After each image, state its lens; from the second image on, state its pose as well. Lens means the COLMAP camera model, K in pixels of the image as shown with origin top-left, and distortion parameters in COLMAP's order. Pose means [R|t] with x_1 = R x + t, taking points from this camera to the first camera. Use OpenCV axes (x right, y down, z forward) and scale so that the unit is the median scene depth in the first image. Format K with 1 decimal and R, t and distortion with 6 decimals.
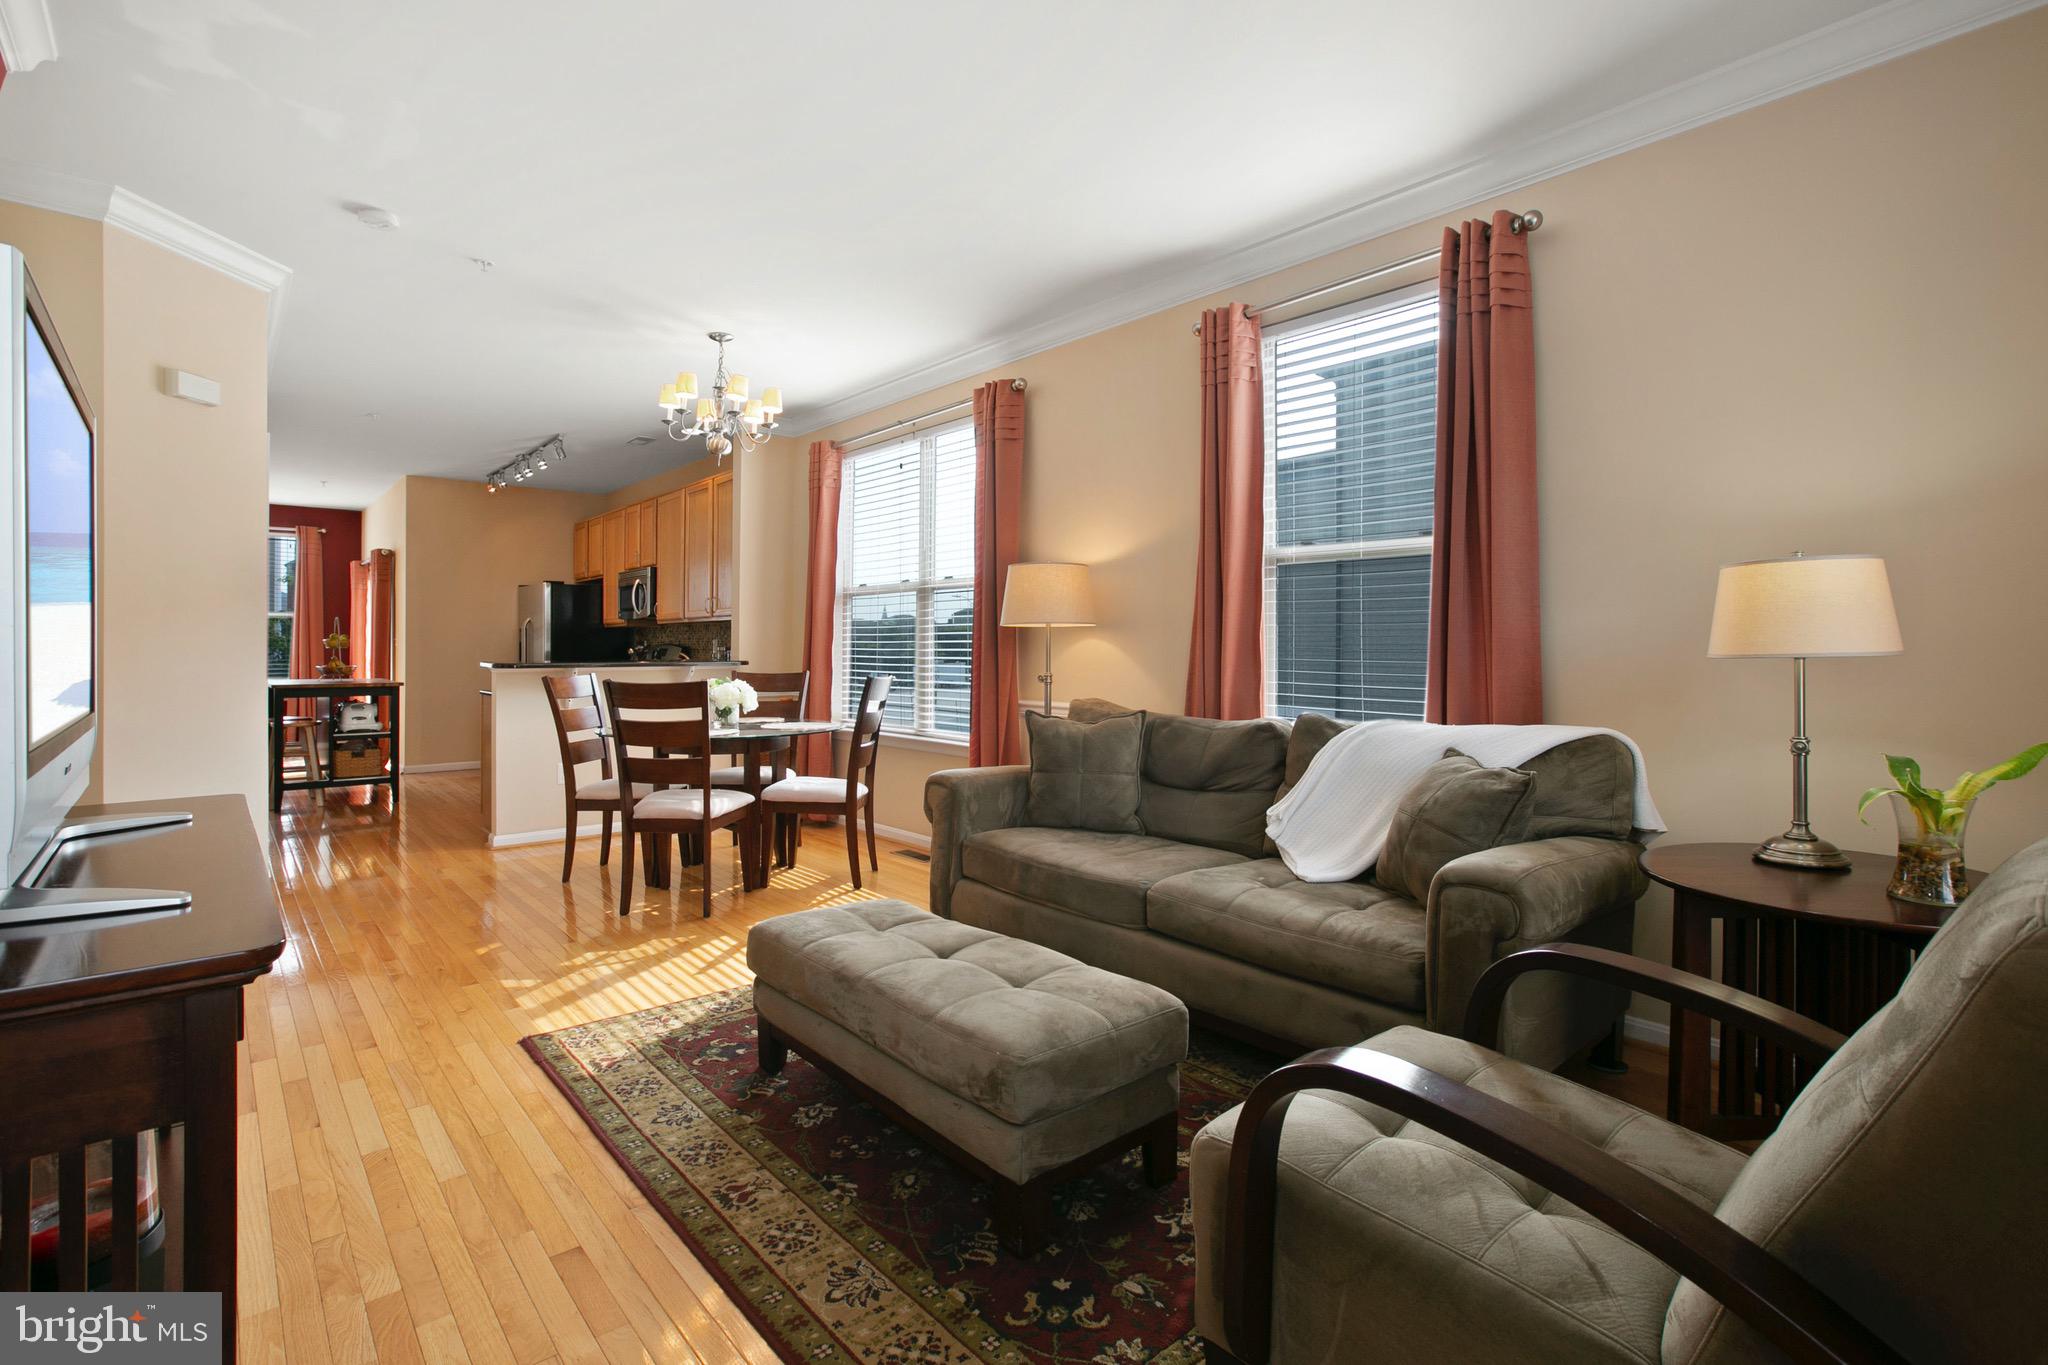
lens RADIAL K [[987.1, 0, 1032.8], [0, 987.1, 660.2], [0, 0, 1]] dist [-0.022036, 0.000022]
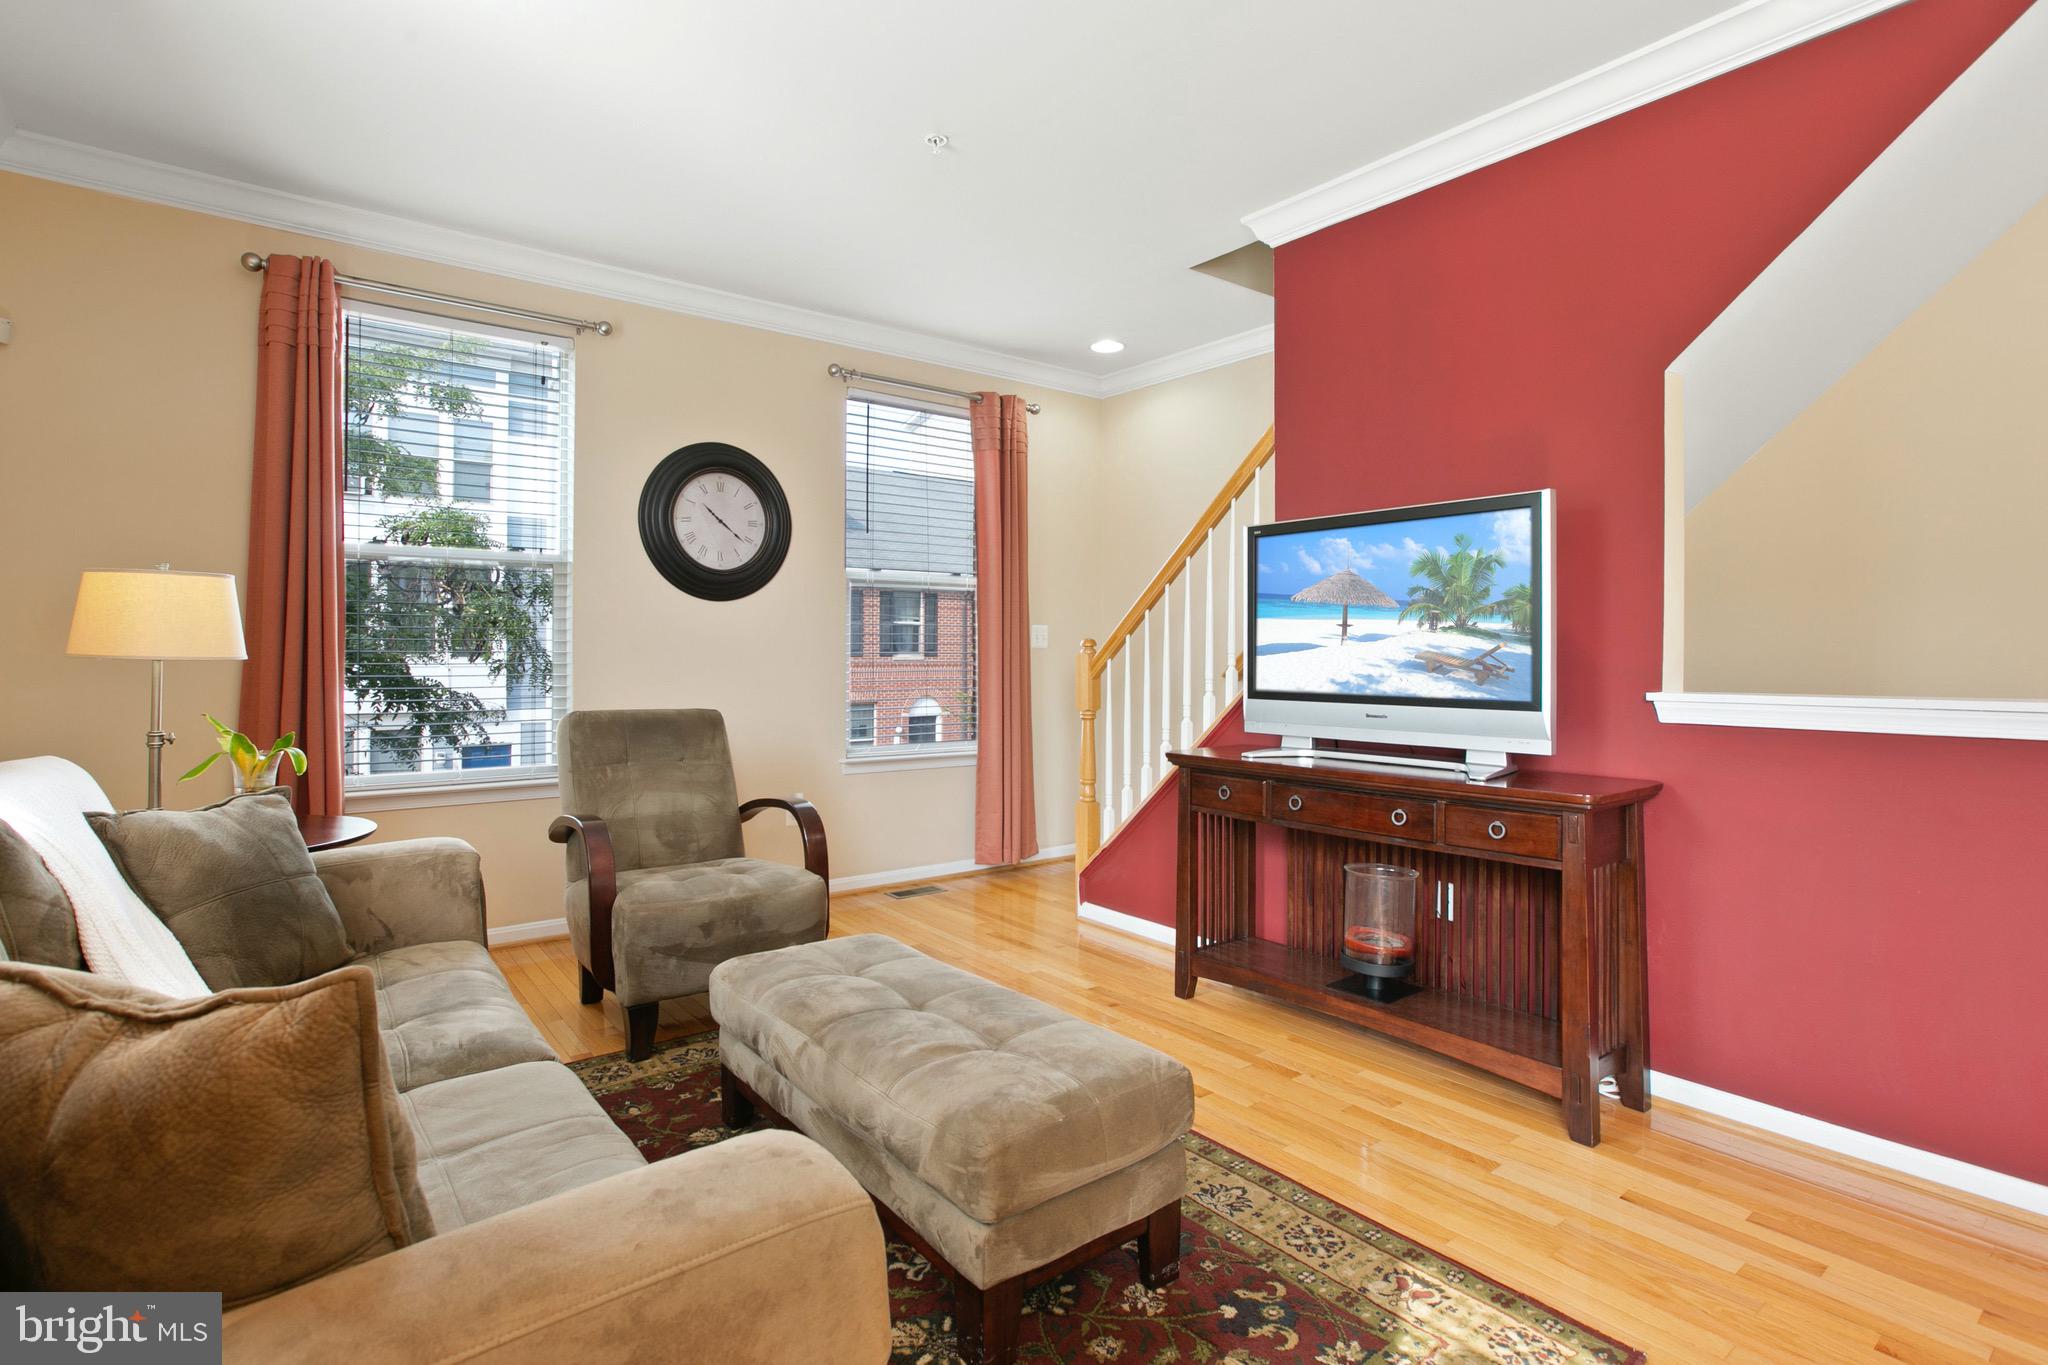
lens RADIAL K [[987.1, 0, 1032.8], [0, 987.1, 660.2], [0, 0, 1]] dist [-0.022036, 0.000022]
pose [[-0.998656, -0.002731, 0.051750, -0.244735], [-0.002231, 0.999950, 0.009701, -0.018872], [-0.051774, 0.009573, -0.998613, 1.923862]]
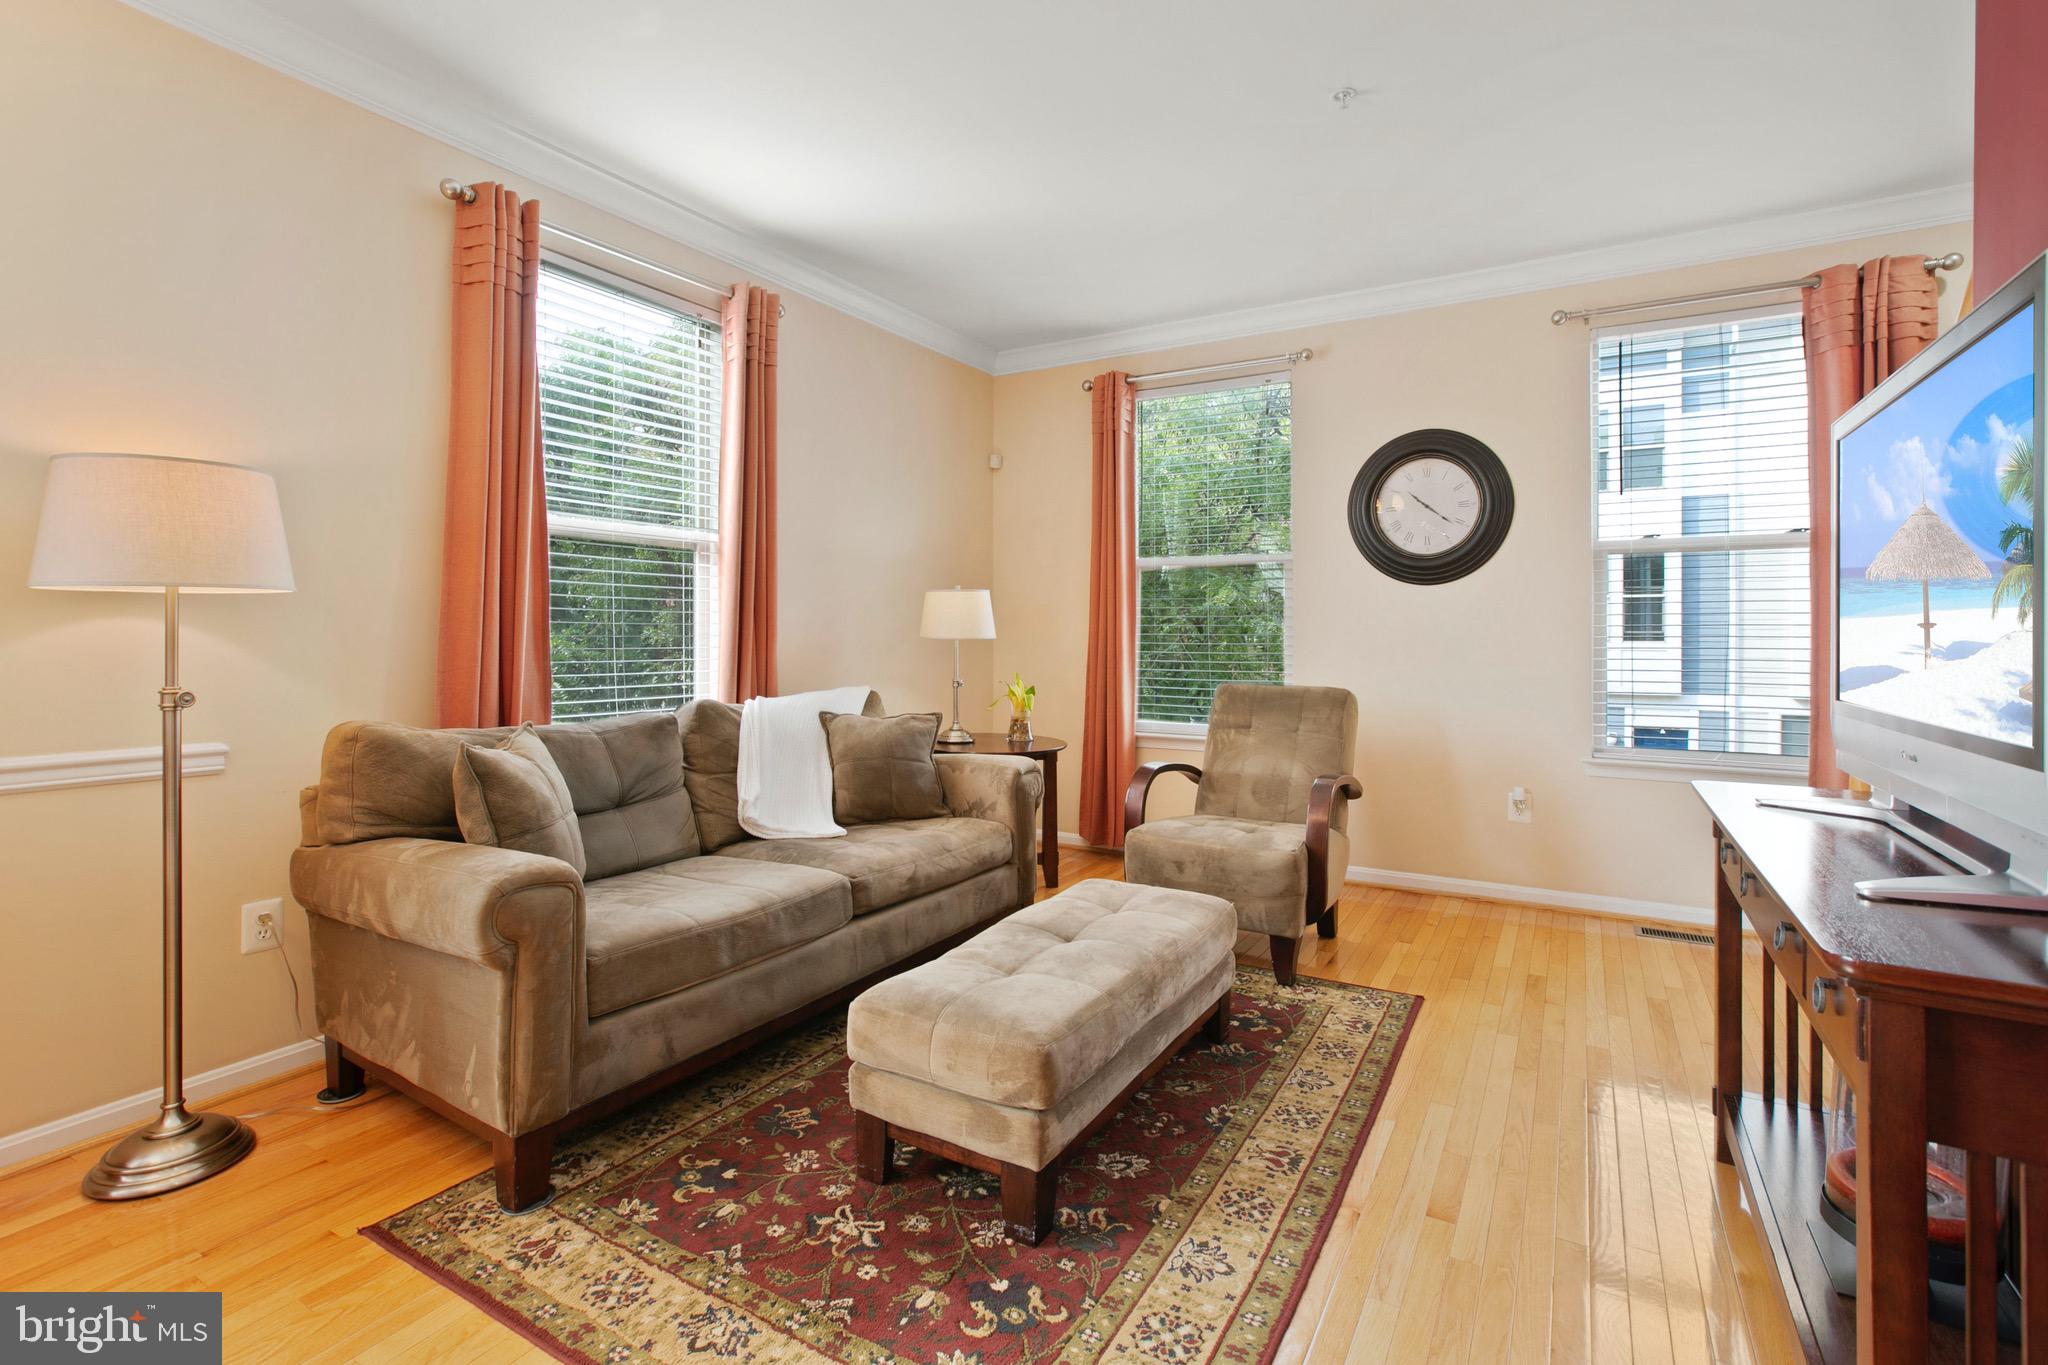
lens RADIAL K [[933.1, 0, 1014.9], [0, 933.1, 651.7], [0, 0, 1]] dist [-0.026525, 0.001202]
pose [[-0.315823, -0.019356, 0.948621, -1.013965], [0.001511, 0.999780, 0.020903, -0.022197], [-0.948817, 0.008035, -0.315725, 1.398941]]
